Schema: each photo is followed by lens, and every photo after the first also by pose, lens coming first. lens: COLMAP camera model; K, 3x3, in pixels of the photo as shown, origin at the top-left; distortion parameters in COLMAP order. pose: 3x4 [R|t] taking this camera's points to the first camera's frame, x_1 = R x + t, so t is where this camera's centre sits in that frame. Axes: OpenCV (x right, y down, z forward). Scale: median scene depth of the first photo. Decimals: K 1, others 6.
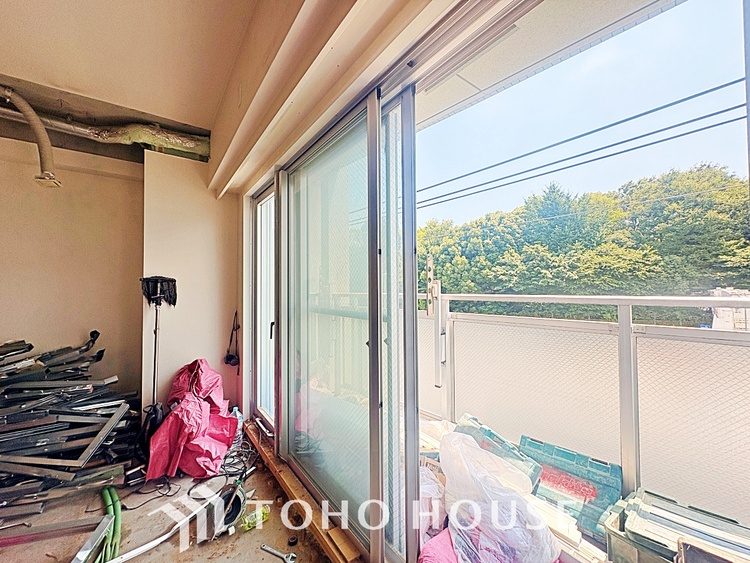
lens RADIAL K [[296.4, 0, 375.0], [0, 296.4, 281.5], [0, 0, 1]] dist [0.001731, -0.000222]
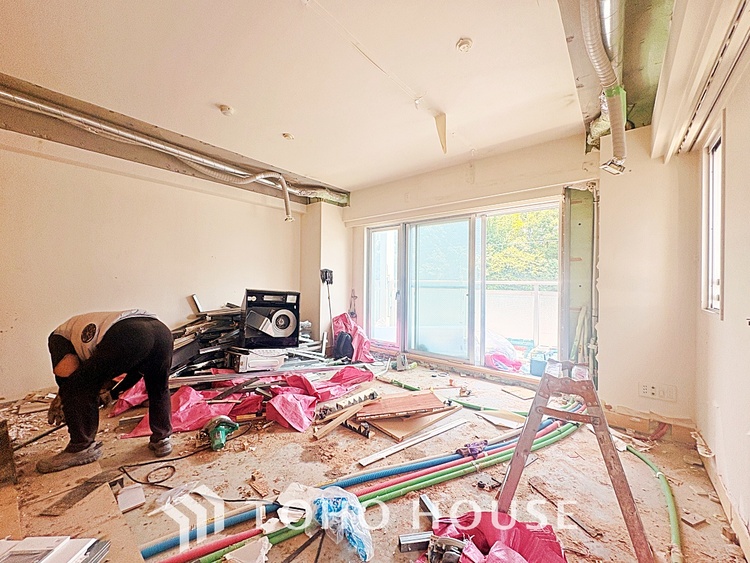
lens RADIAL K [[298.7, 0, 375.0], [0, 298.7, 281.5], [0, 0, 1]] dist [0.000099, -0.000350]
pose [[0.969389, 0.015893, 0.245013, -0.842598], [-0.021162, 0.999598, 0.018889, 0.018598], [-0.244614, -0.023495, 0.969336, -0.865693]]
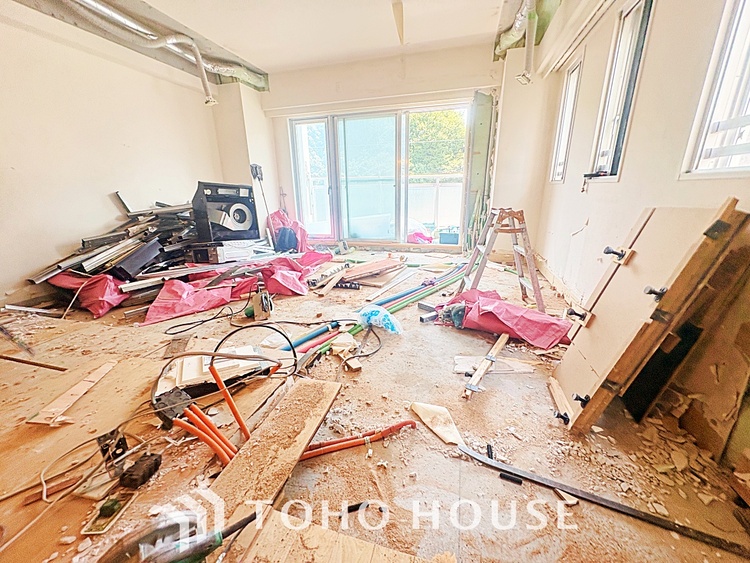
lens RADIAL K [[296.4, 0, 375.0], [0, 296.4, 281.5], [0, 0, 1]] dist [0.001731, -0.000222]
pose [[0.791177, -0.190287, 0.581231, -1.265027], [0.000285, 0.950480, 0.310787, 0.096787], [-0.611587, -0.245722, 0.752052, -0.938906]]
